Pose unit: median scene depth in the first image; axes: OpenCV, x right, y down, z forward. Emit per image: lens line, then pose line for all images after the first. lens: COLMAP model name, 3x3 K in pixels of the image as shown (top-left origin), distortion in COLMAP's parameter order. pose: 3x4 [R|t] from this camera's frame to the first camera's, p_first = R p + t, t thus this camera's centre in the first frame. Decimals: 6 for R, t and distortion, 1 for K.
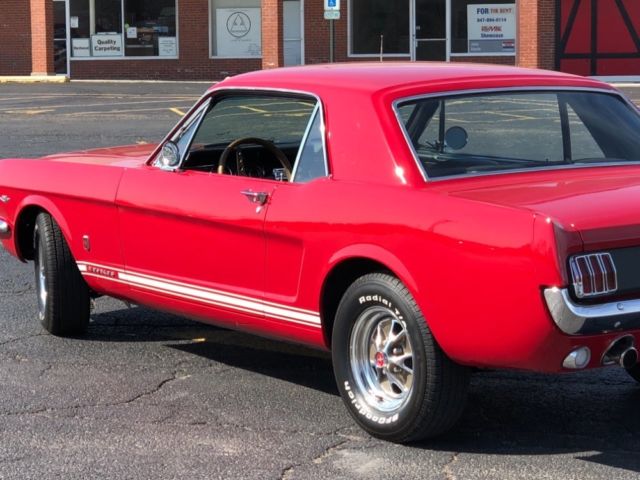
lens RADIAL K [[1701.3, 0, 320.0], [0, 1701.3, 240.0], [0, 0, 1]] dist [0.009482, -0.210398]
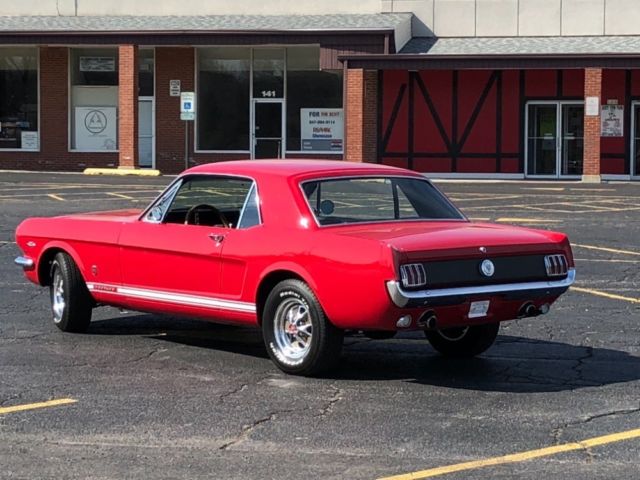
lens RADIAL K [[1701.3, 0, 320.0], [0, 1701.3, 240.0], [0, 0, 1]] dist [0.009482, -0.210398]
pose [[0.994261, 0.011501, 0.106362, -0.102390], [-0.005572, 0.998422, -0.055875, 0.063653], [-0.106837, 0.054962, 0.992756, -0.618728]]
